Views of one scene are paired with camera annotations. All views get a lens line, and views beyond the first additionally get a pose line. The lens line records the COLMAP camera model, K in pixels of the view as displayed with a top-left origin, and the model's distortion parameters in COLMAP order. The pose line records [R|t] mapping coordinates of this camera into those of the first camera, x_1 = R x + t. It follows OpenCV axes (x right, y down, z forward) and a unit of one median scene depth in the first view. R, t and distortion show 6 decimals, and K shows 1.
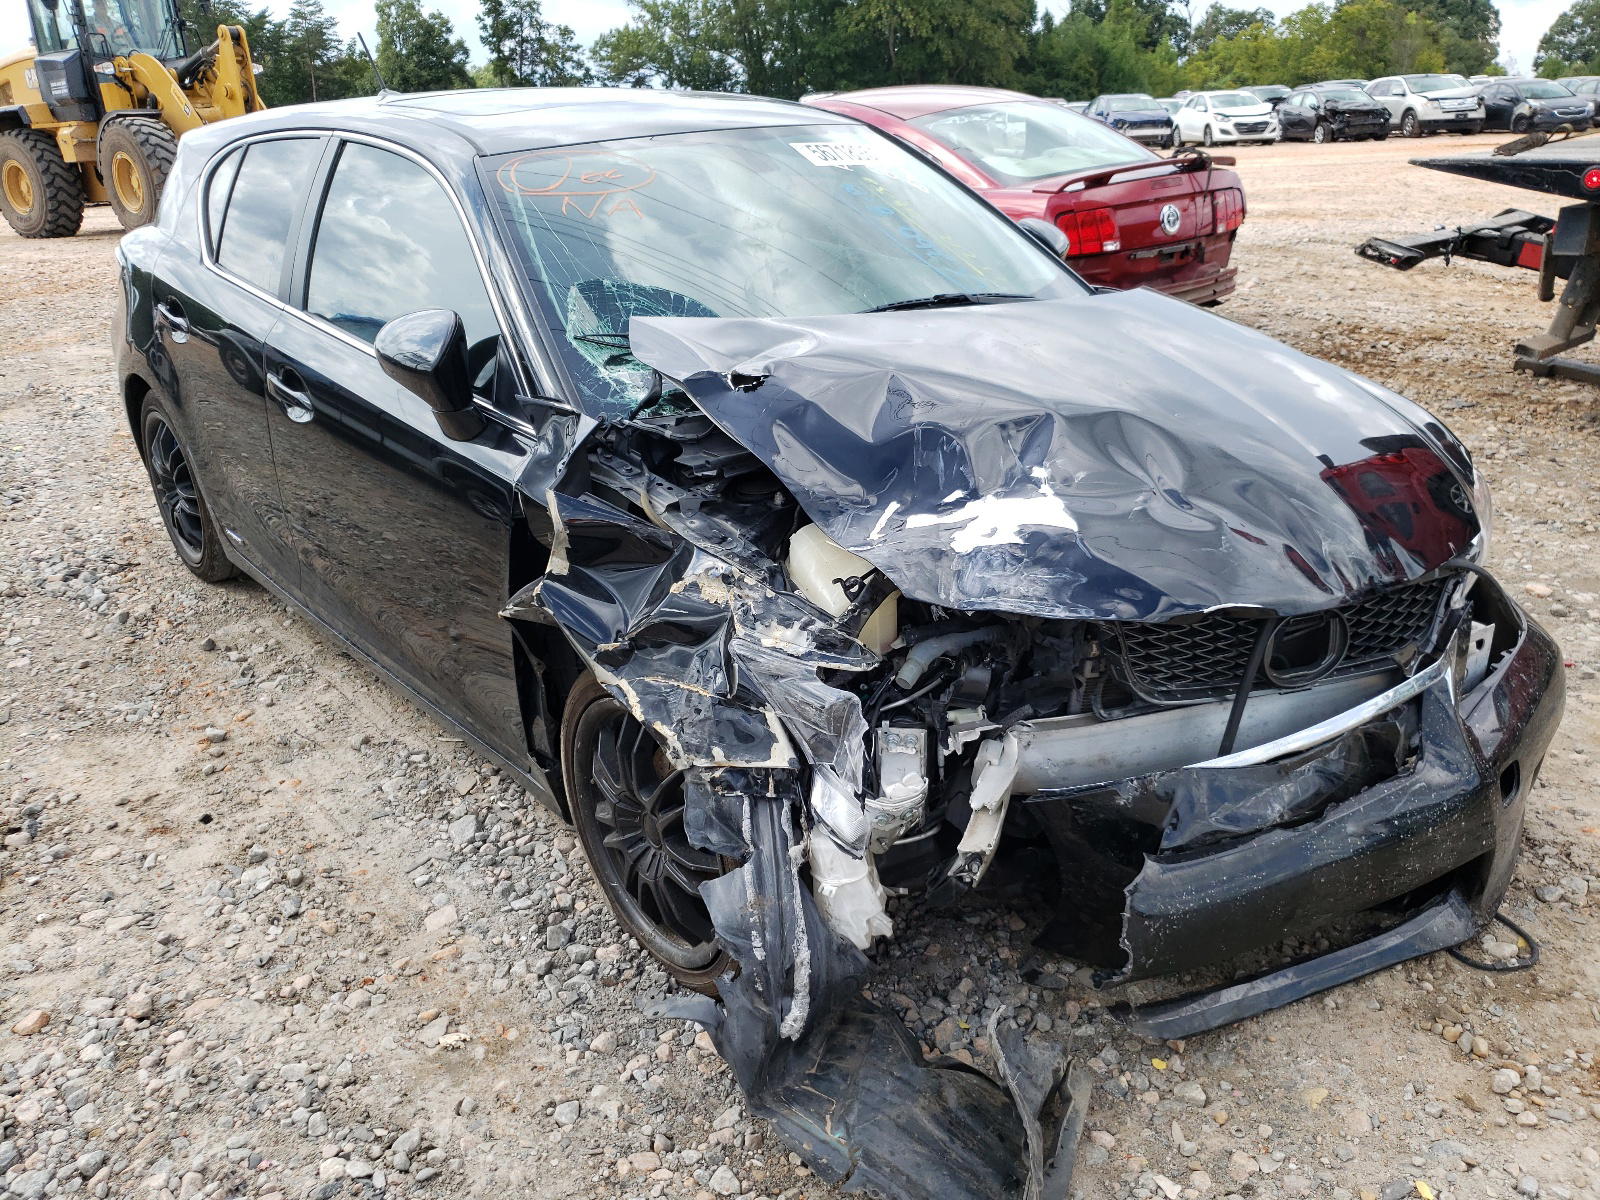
lens RADIAL K [[1211.4, 0, 800.0], [0, 1211.4, 600.0], [0, 0, 1]] dist [-0.007612, 0.041546]
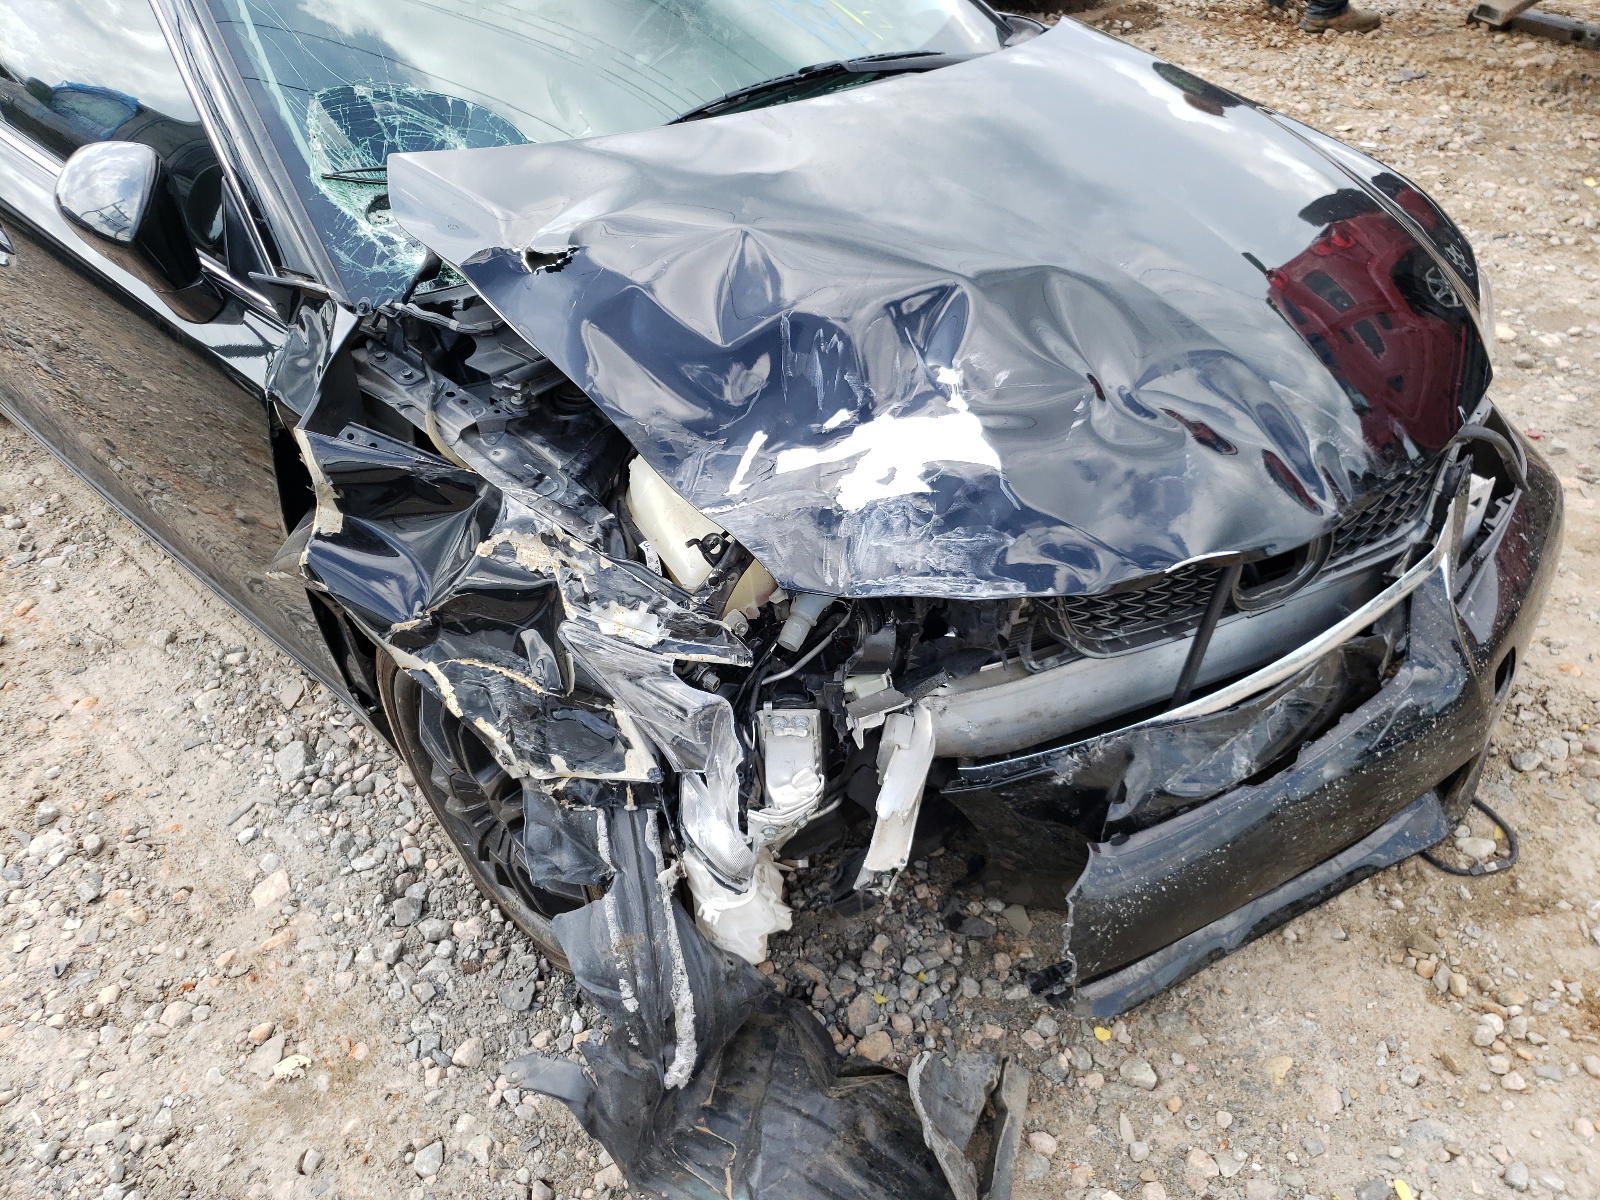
lens RADIAL K [[1248.9, 0, 765.7], [0, 1248.9, 598.4], [0, 0, 1]] dist [-0.006096, 0.043208]
pose [[0.996012, -0.077703, 0.043843, 0.036846], [0.065124, 0.969073, 0.238026, -0.152023], [-0.060983, -0.234222, 0.970269, 0.204301]]
